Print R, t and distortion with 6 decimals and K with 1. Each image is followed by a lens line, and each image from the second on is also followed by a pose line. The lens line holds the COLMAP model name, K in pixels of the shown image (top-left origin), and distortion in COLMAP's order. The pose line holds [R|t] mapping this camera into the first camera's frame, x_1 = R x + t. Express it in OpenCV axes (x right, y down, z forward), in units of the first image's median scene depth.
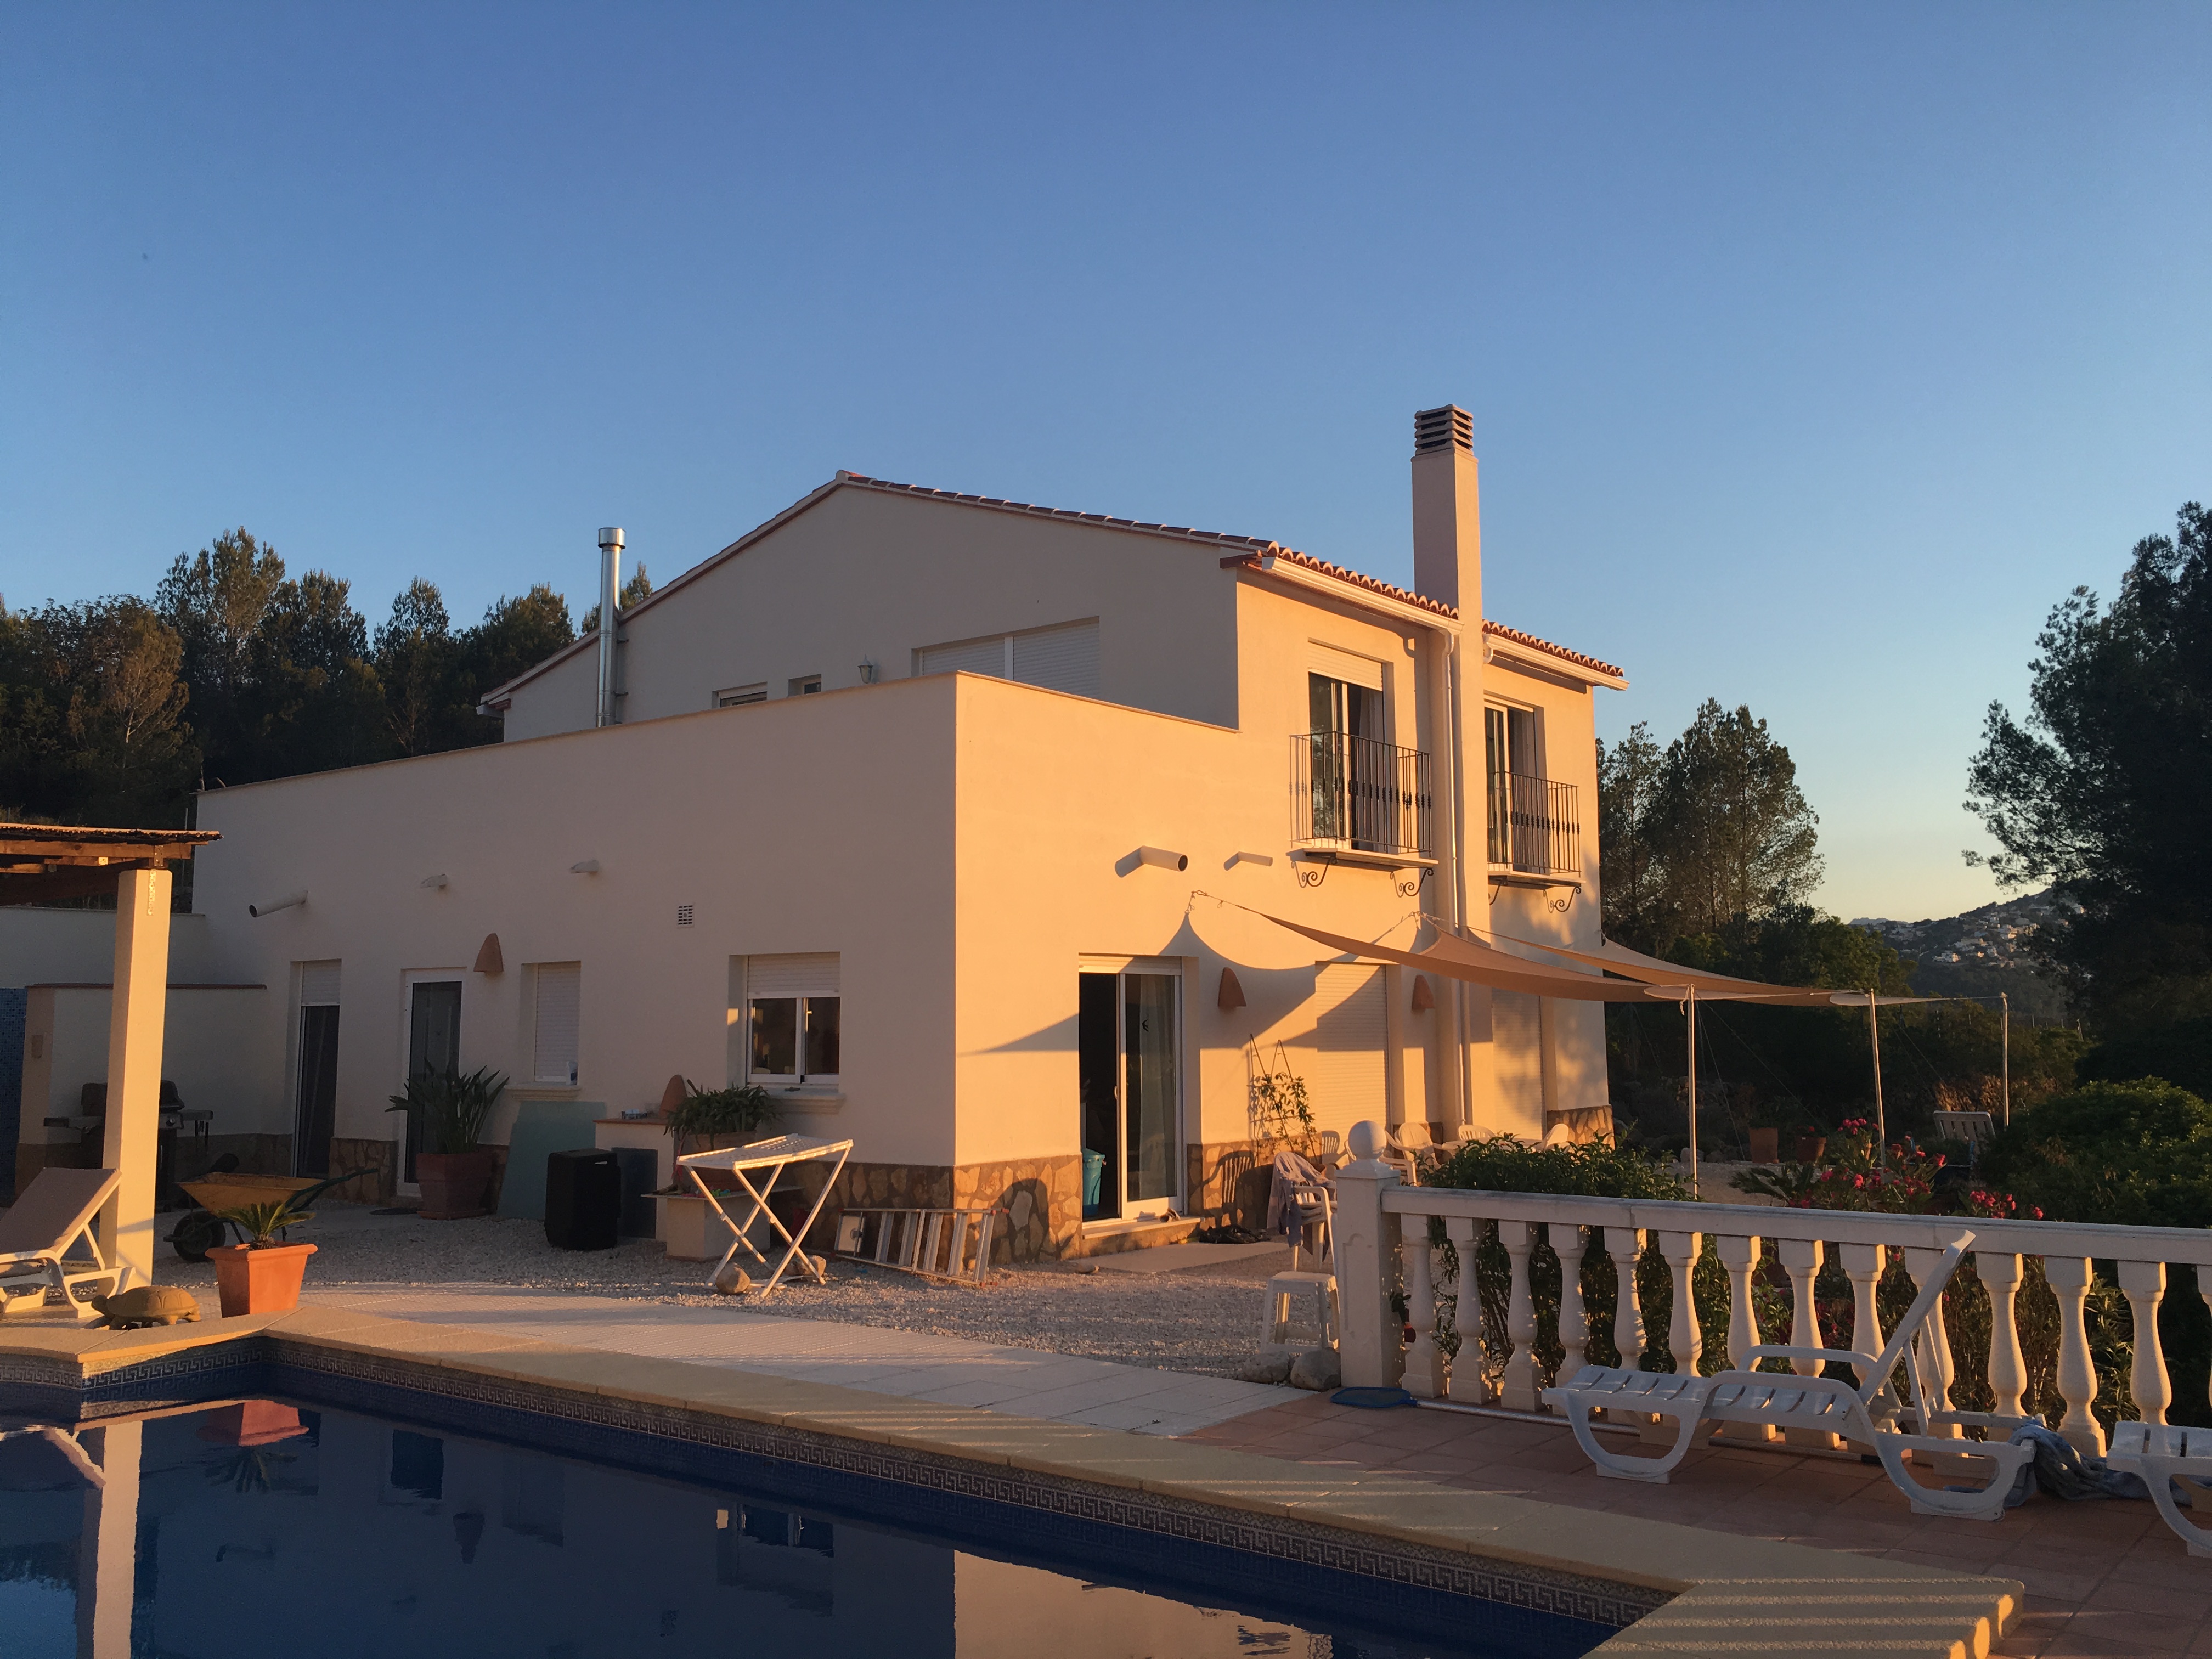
lens RADIAL K [[1869.2, 0, 1107.2], [0, 1869.2, 814.1], [0, 0, 1]] dist [0.031244, -0.008943]
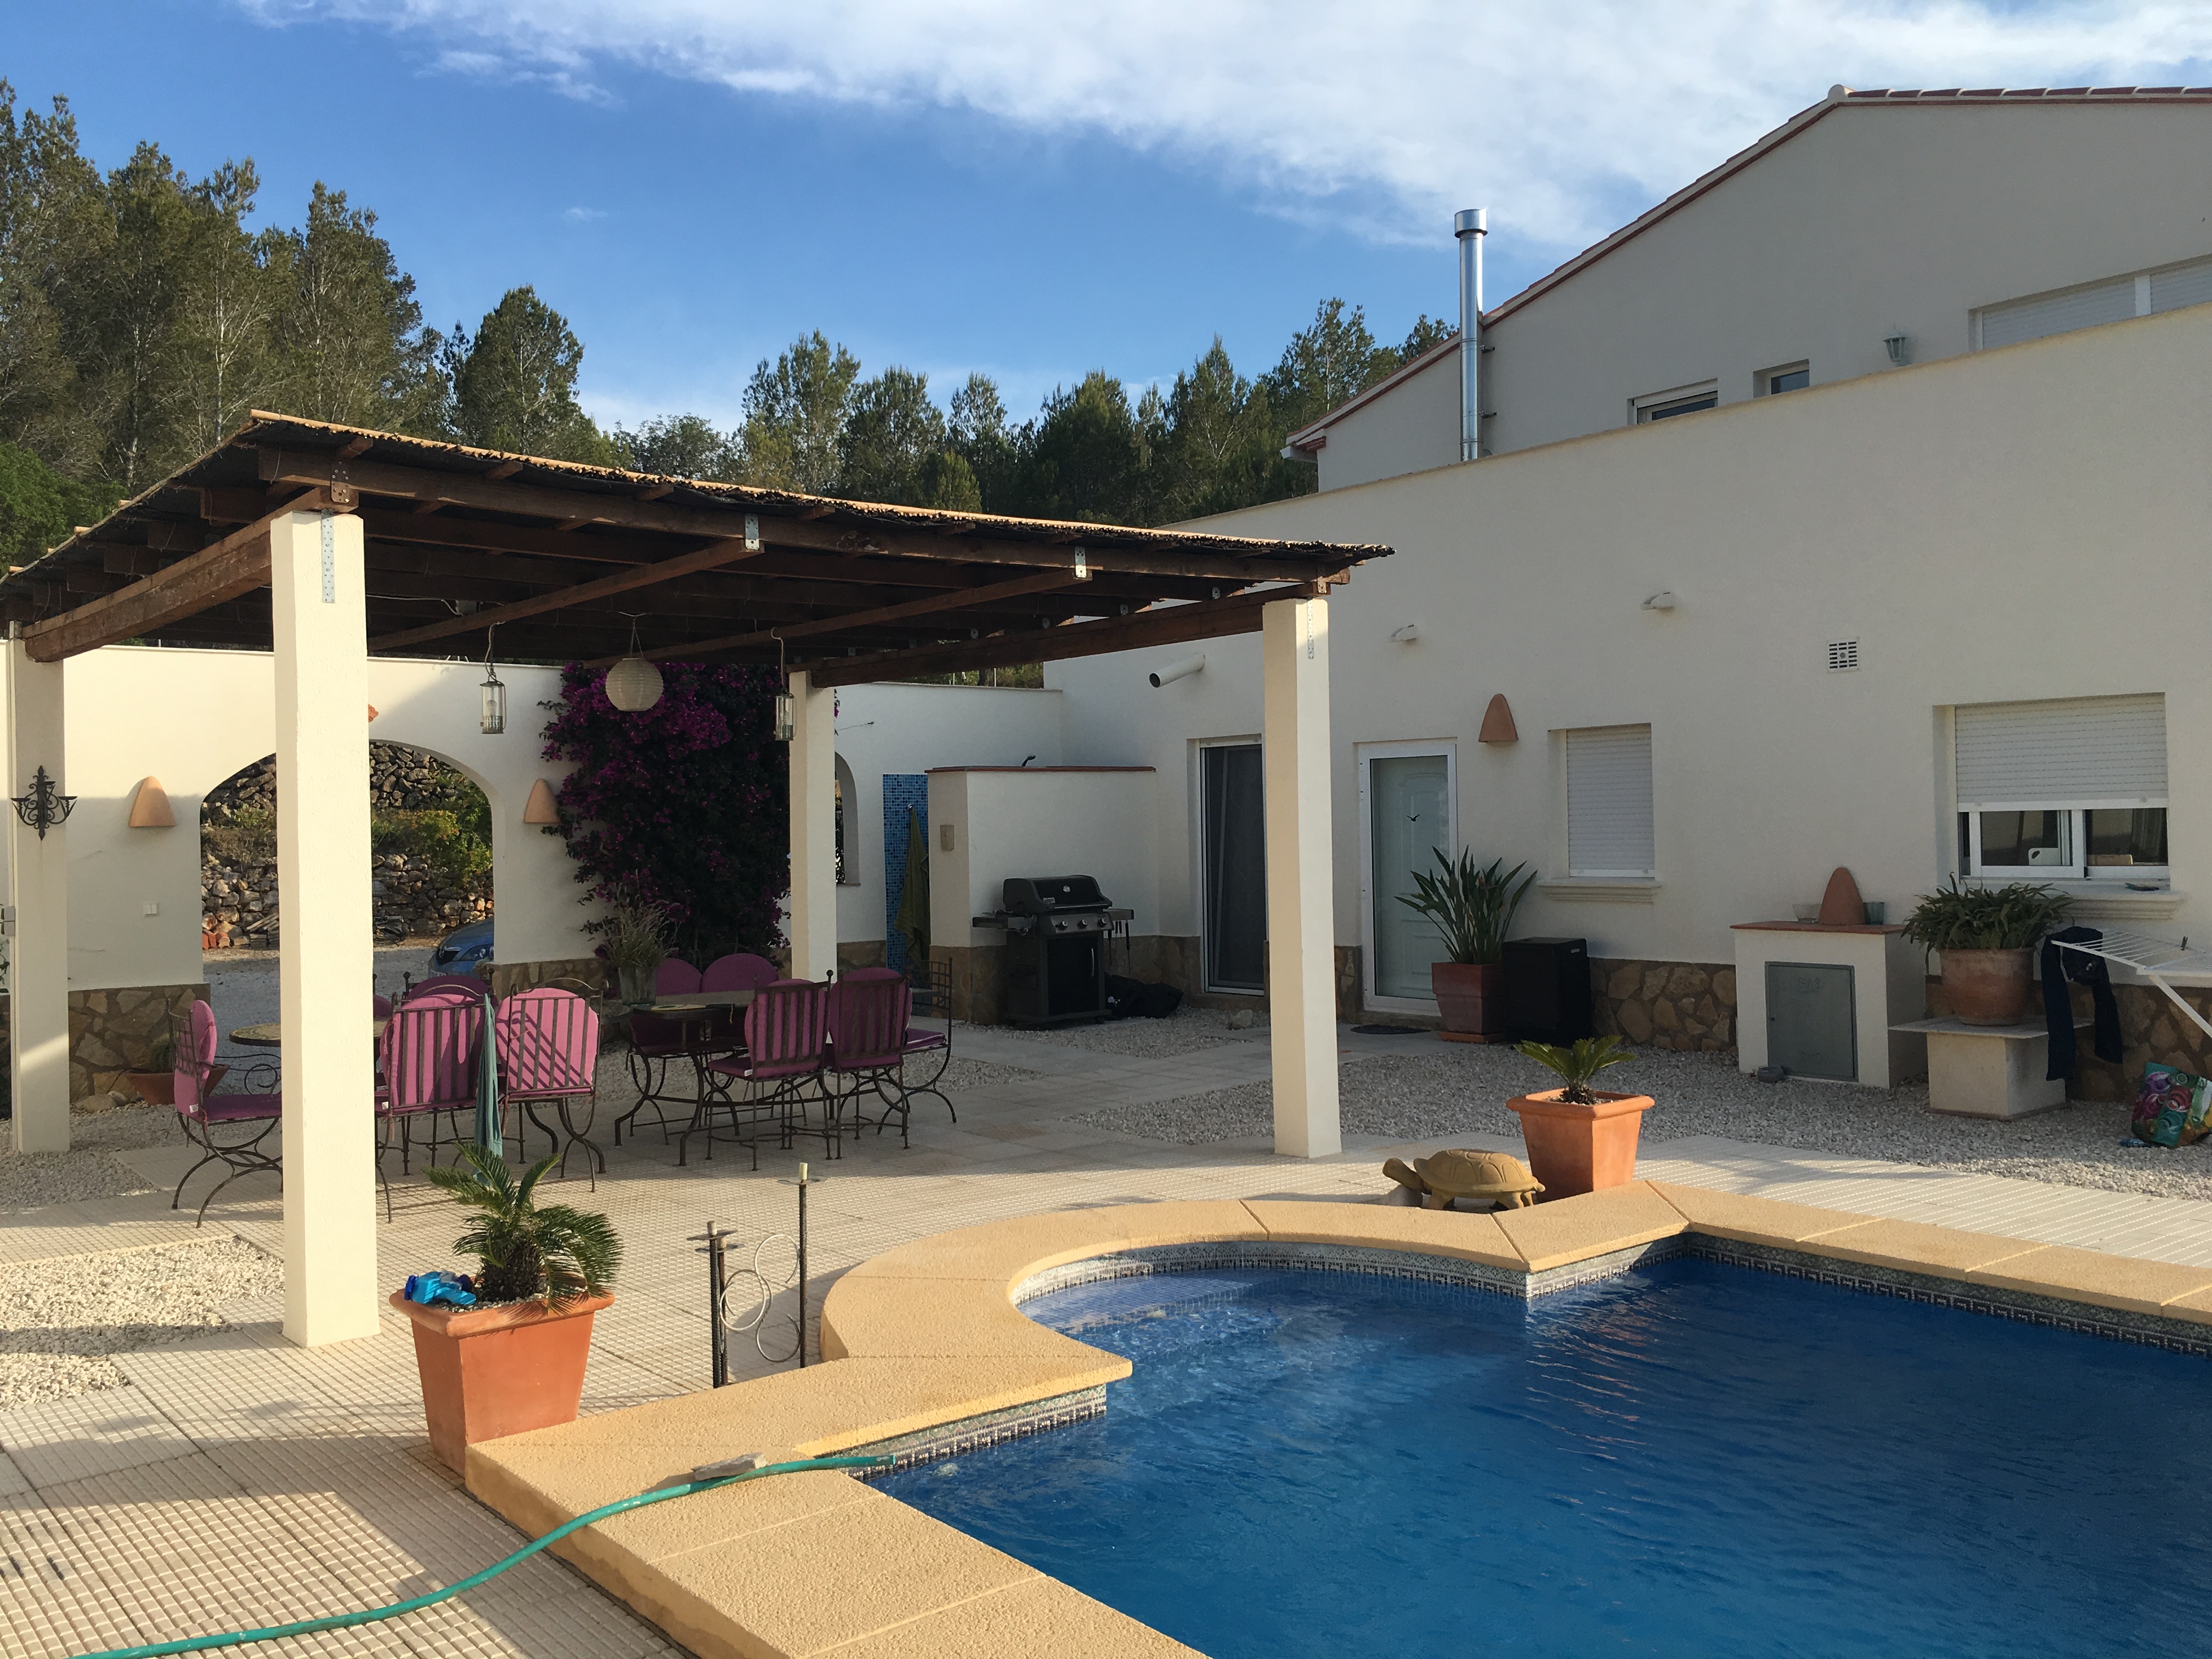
lens RADIAL K [[1869.2, 0, 1107.1], [0, 1869.2, 838.3], [0, 0, 1]] dist [0.031244, -0.008943]
pose [[0.971290, -0.008025, -0.237764, -0.229318], [0.036419, 0.992667, 0.115269, 0.020112], [0.235095, -0.120618, 0.964459, 0.136524]]
